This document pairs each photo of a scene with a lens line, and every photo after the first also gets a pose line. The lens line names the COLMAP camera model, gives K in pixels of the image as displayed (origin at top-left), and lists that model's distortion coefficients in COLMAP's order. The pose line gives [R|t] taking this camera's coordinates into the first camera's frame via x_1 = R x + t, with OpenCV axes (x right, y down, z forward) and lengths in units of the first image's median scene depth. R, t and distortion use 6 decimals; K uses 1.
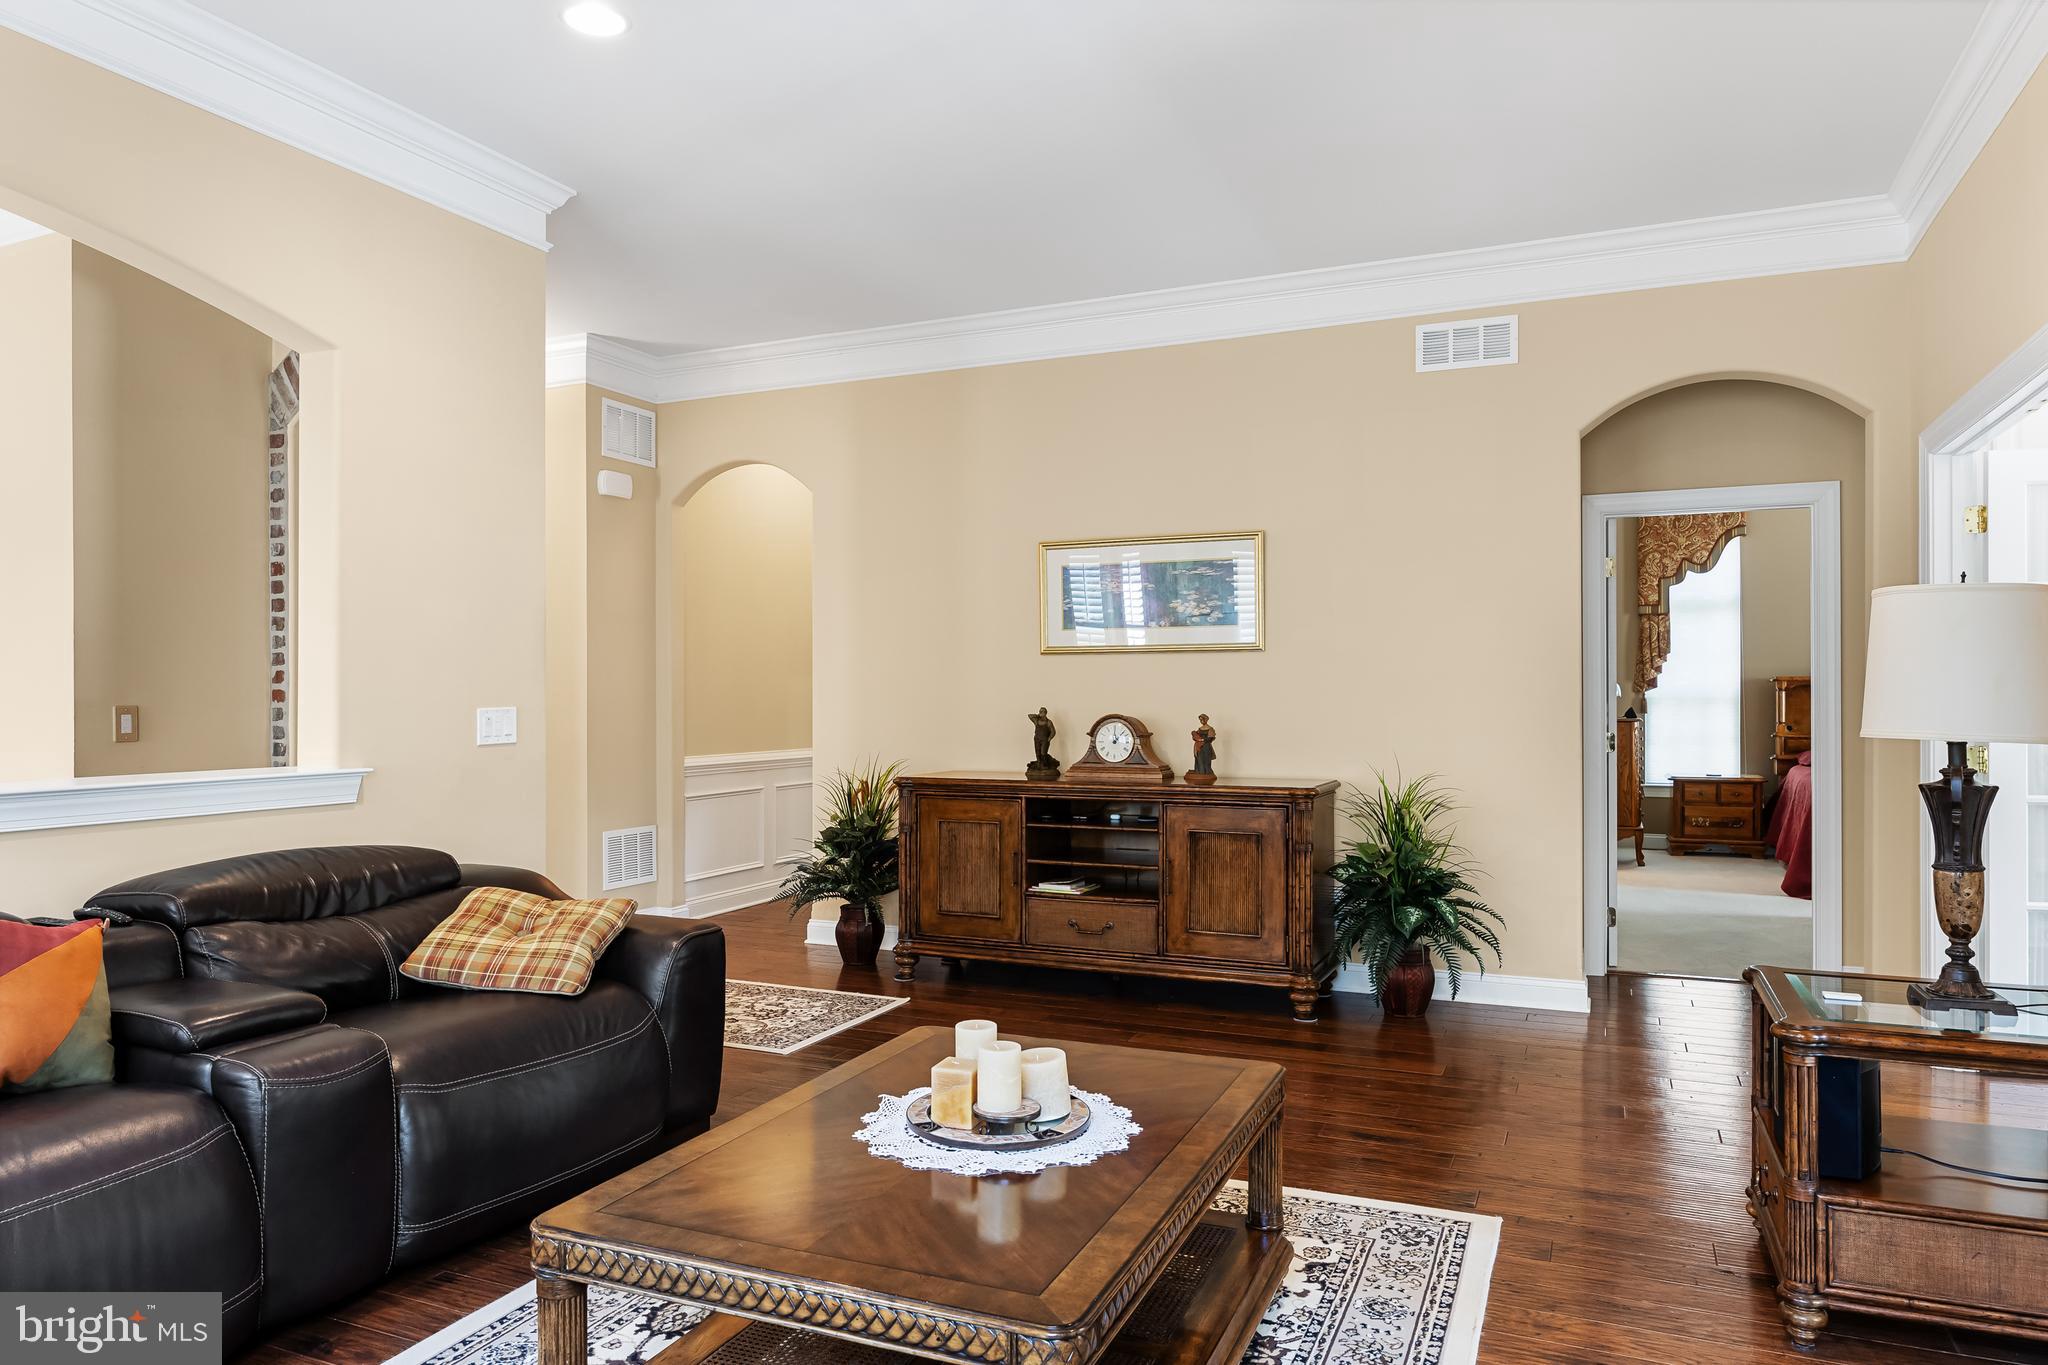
lens RADIAL K [[1325.9, 0, 1006.8], [0, 1325.9, 688.9], [0, 0, 1]] dist [-0.014465, -0.000449]
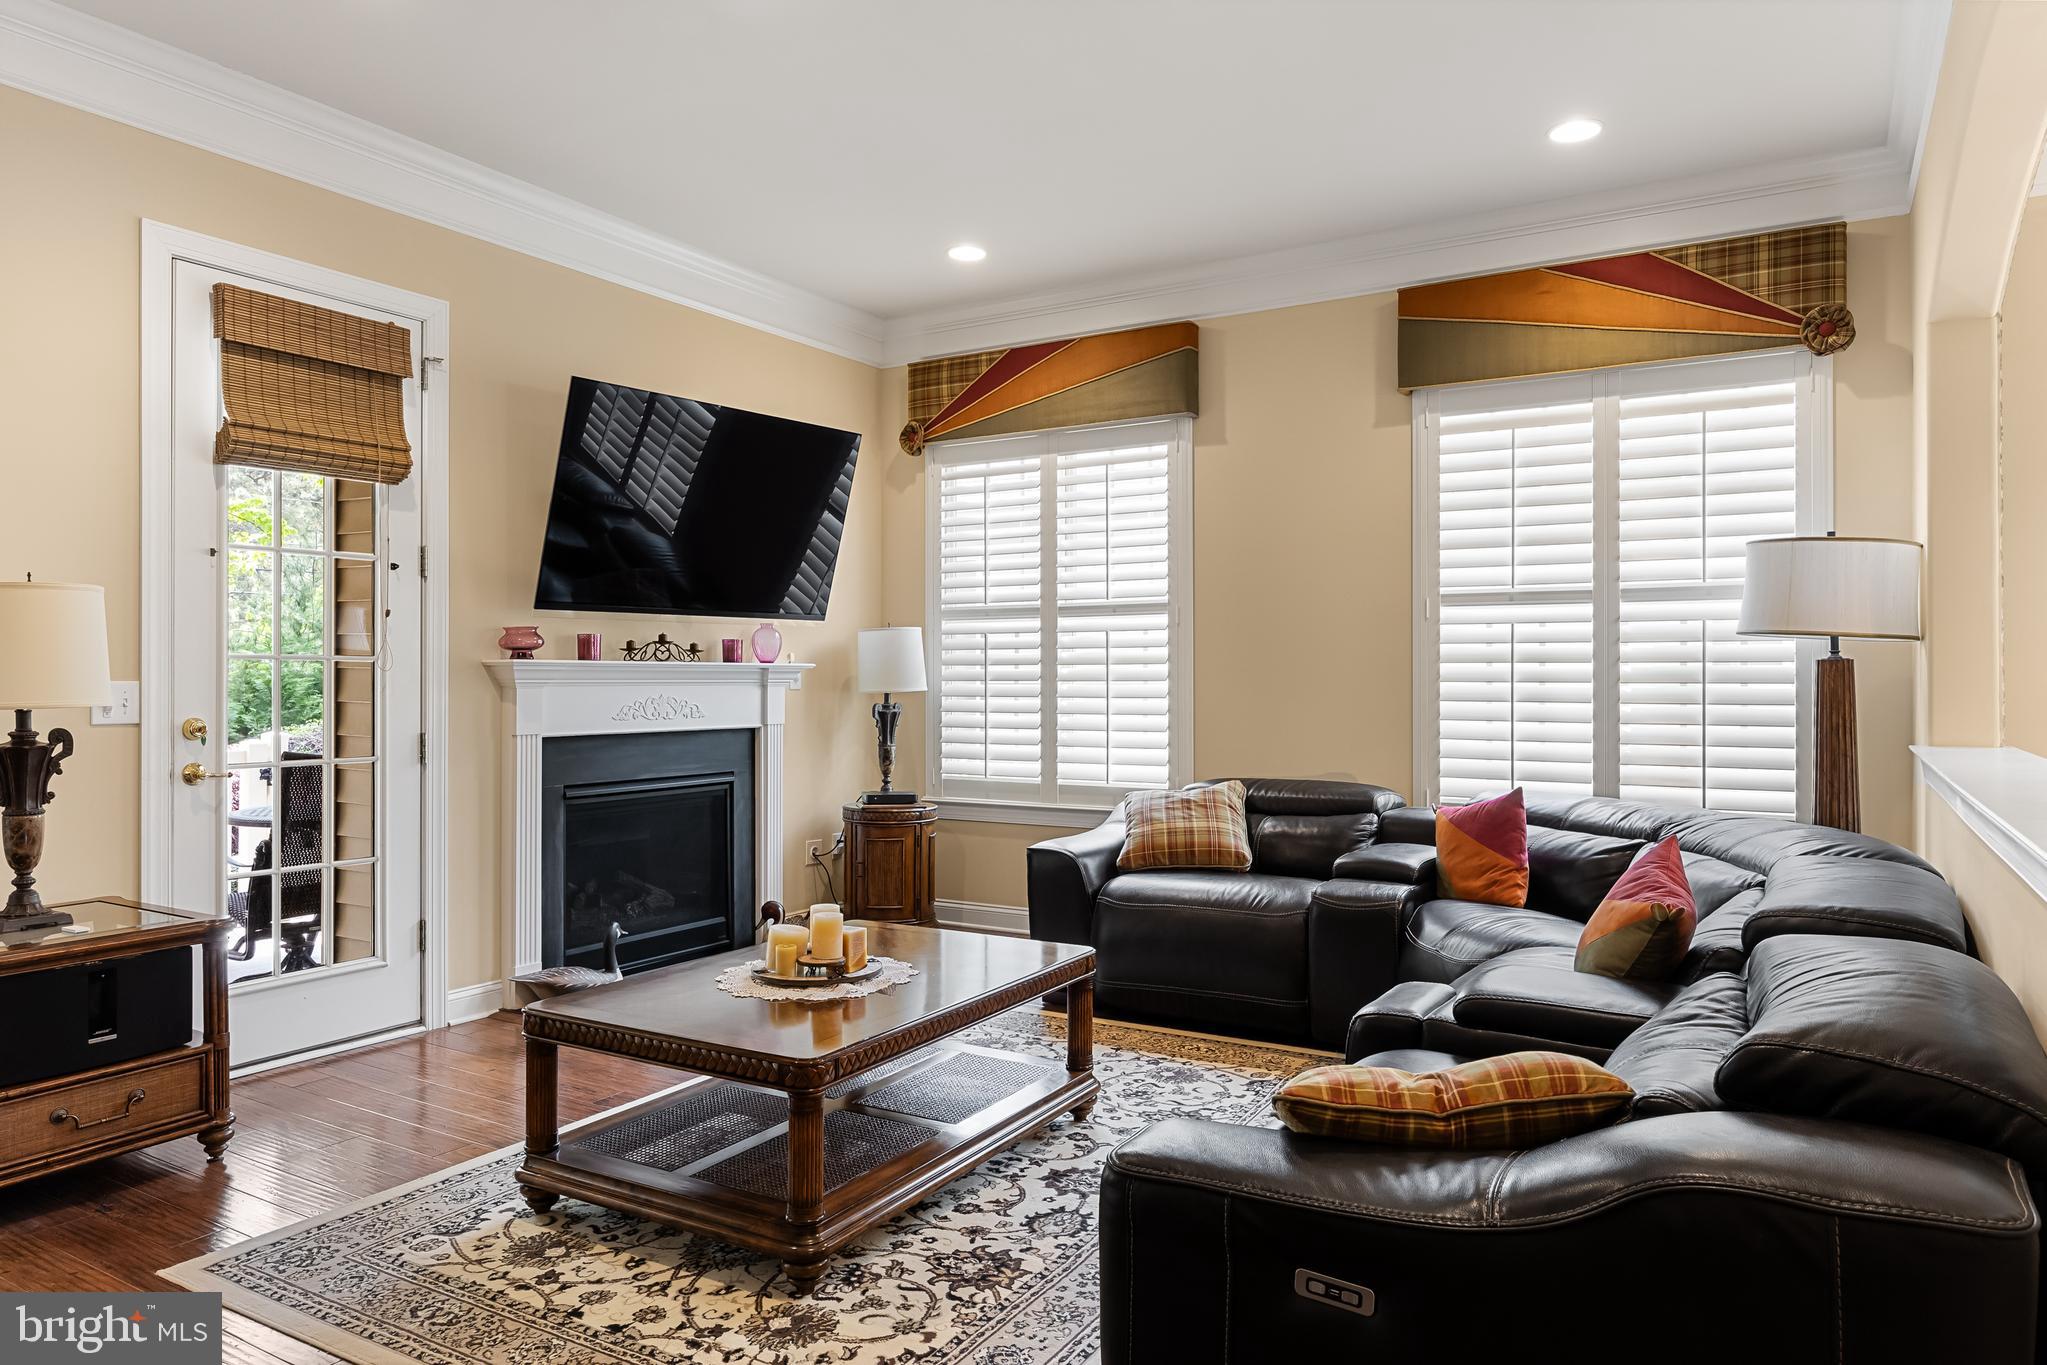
lens RADIAL K [[1325.2, 0, 1015.7], [0, 1325.2, 689.0], [0, 0, 1]] dist [-0.014465, -0.000449]
pose [[-0.993548, -0.005375, 0.113286, -0.172677], [-0.005007, 0.999981, 0.003539, 0.006420], [-0.113303, 0.002949, -0.993556, 1.093511]]
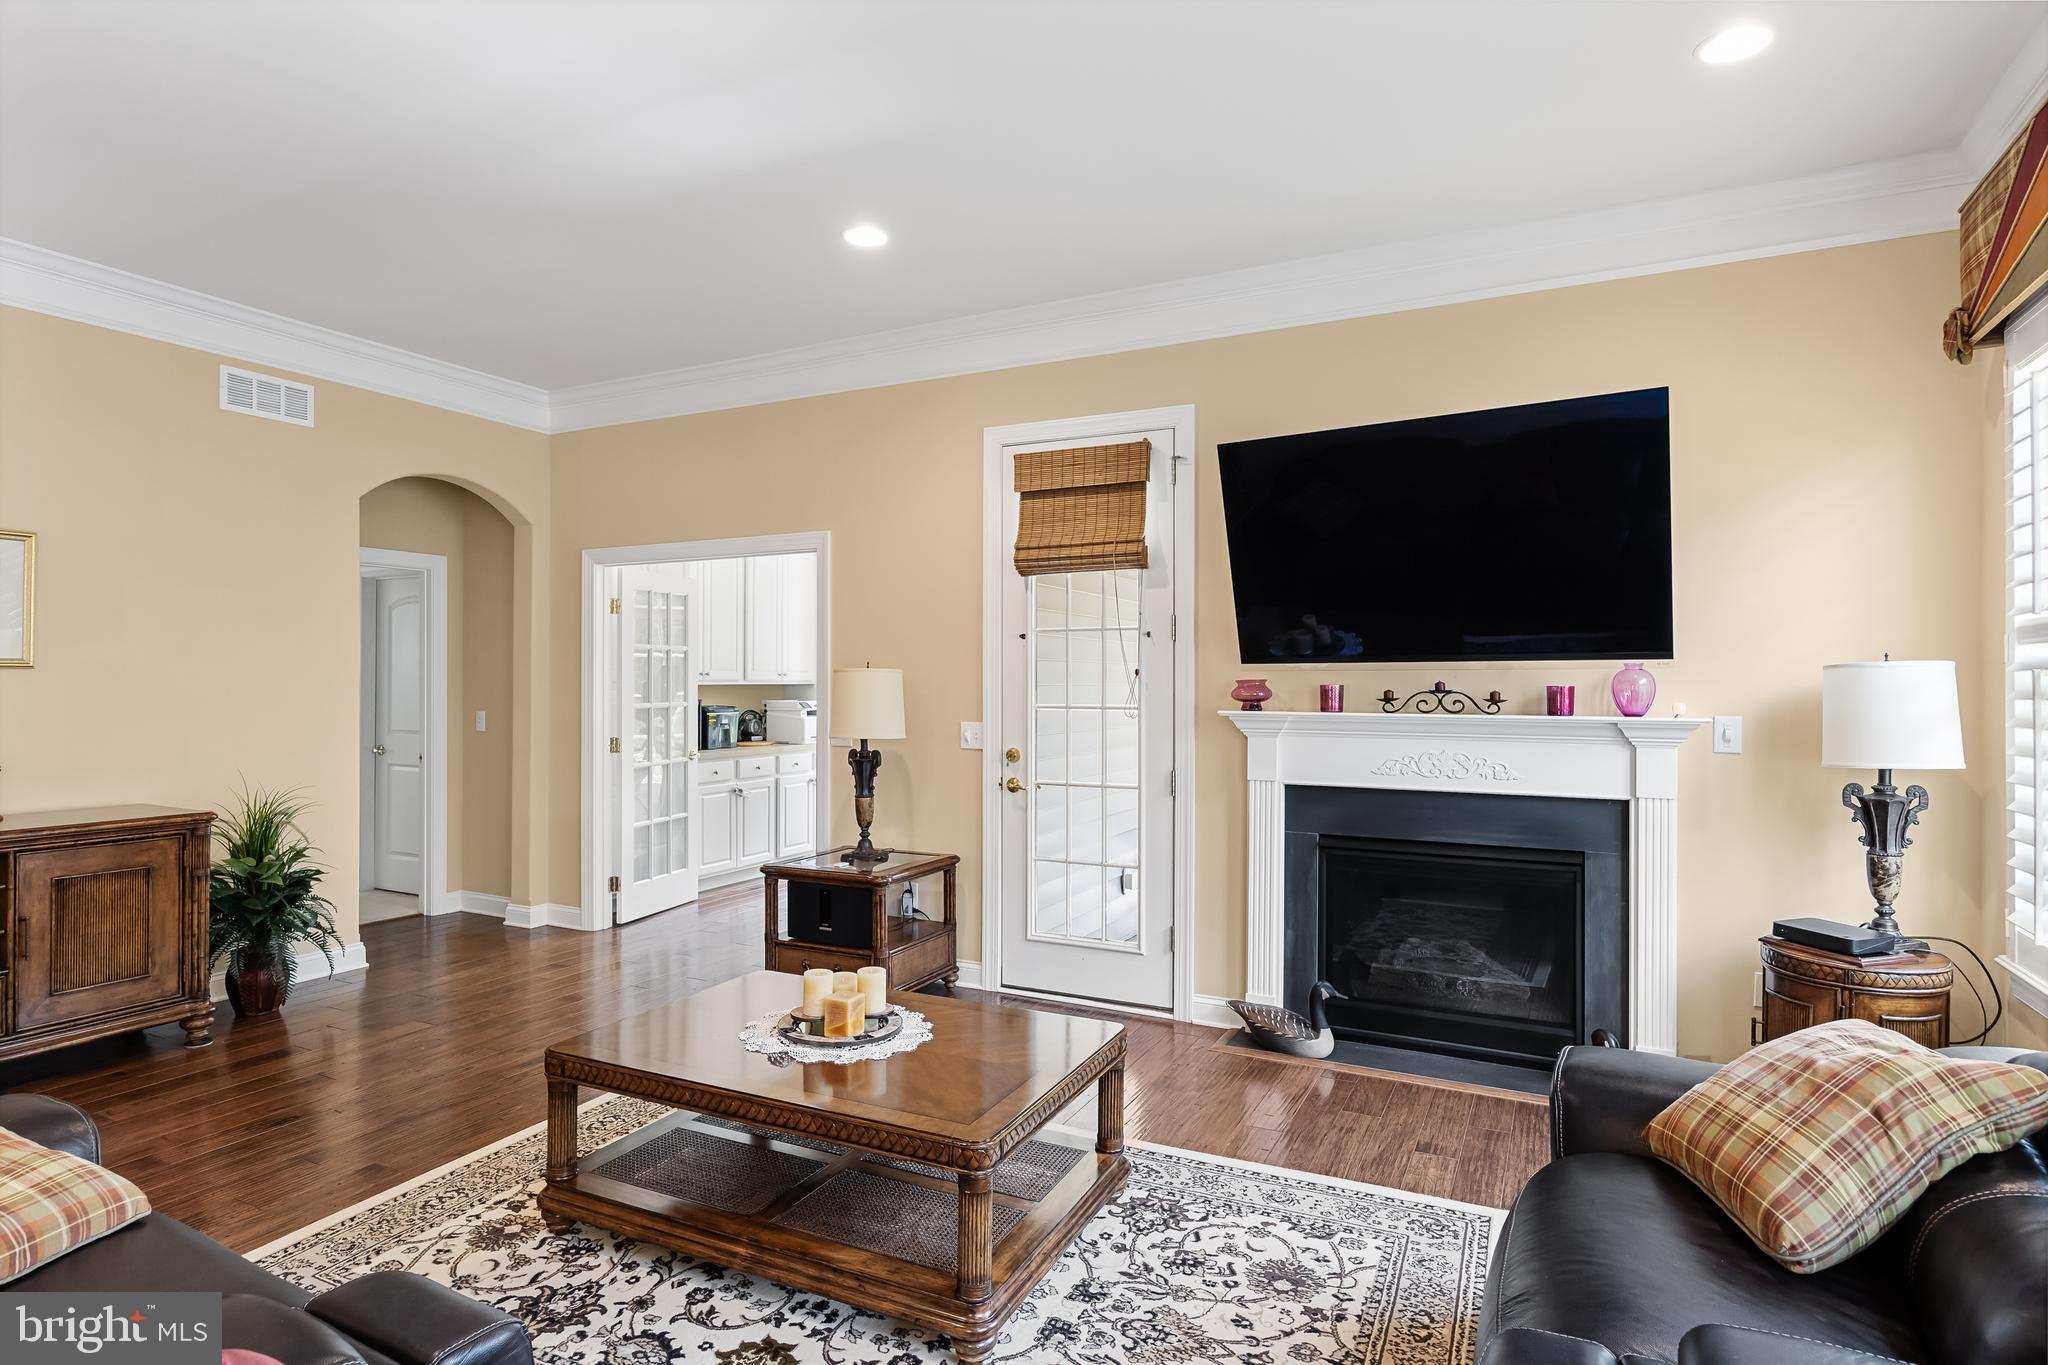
lens RADIAL K [[1093.6, 0, 1021.0], [0, 1093.6, 682.1], [0, 0, 1]] dist [-0.002143, -0.002326]
pose [[0.048190, -0.001957, 0.998836, -0.561655], [-0.009442, 0.999953, 0.002415, -0.031267], [-0.998794, -0.009547, 0.048169, 0.338577]]
